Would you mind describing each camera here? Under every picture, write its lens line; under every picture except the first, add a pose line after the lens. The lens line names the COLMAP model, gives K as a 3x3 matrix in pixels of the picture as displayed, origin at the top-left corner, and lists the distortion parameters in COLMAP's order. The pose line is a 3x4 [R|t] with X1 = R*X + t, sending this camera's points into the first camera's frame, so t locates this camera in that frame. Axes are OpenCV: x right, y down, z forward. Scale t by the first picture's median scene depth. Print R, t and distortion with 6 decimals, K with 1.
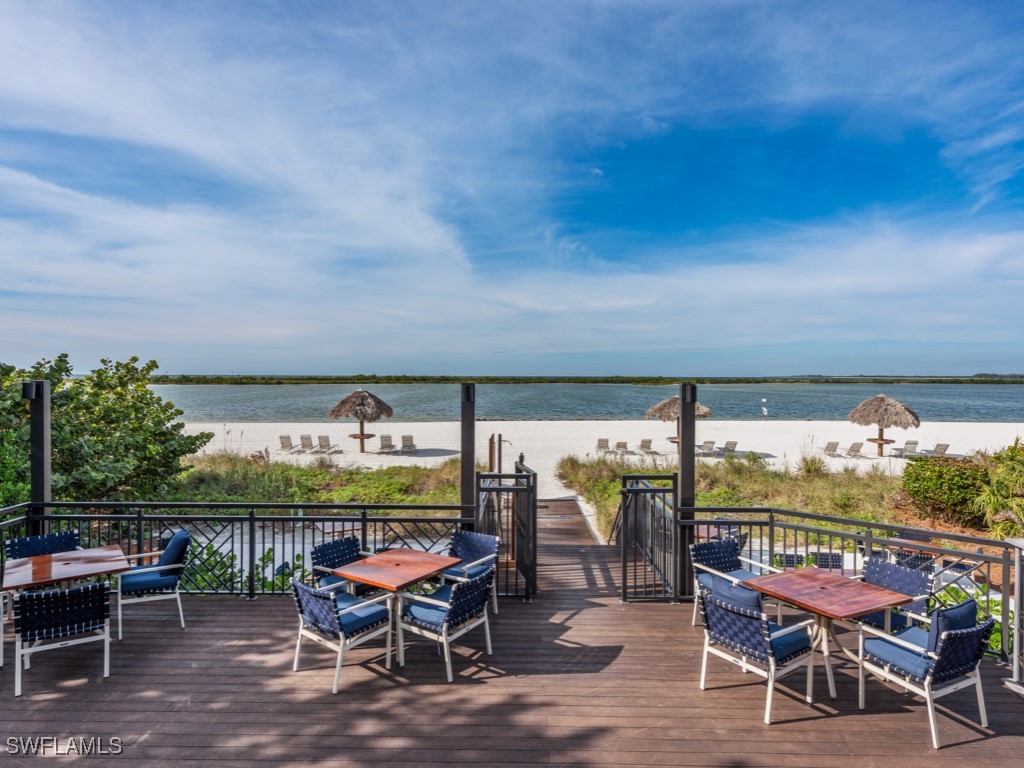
lens RADIAL K [[600.1, 0, 512.0], [0, 600.1, 384.0], [0, 0, 1]] dist [0.000926, 0.000312]
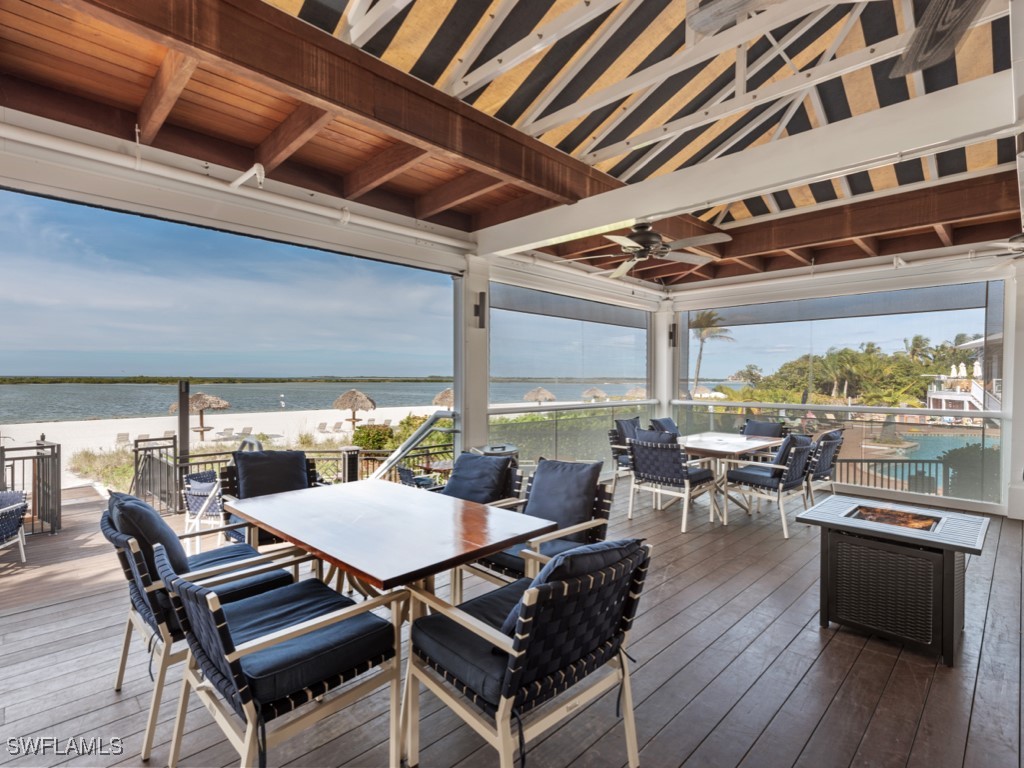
lens RADIAL K [[502.5, 0, 512.0], [0, 502.5, 384.0], [0, 0, 1]] dist [0.002735, 0.000394]
pose [[0.691758, -0.006424, 0.722100, -0.024439], [0.005605, 0.999978, 0.003527, 0.002489], [-0.722107, 0.001607, 0.691779, -0.183135]]
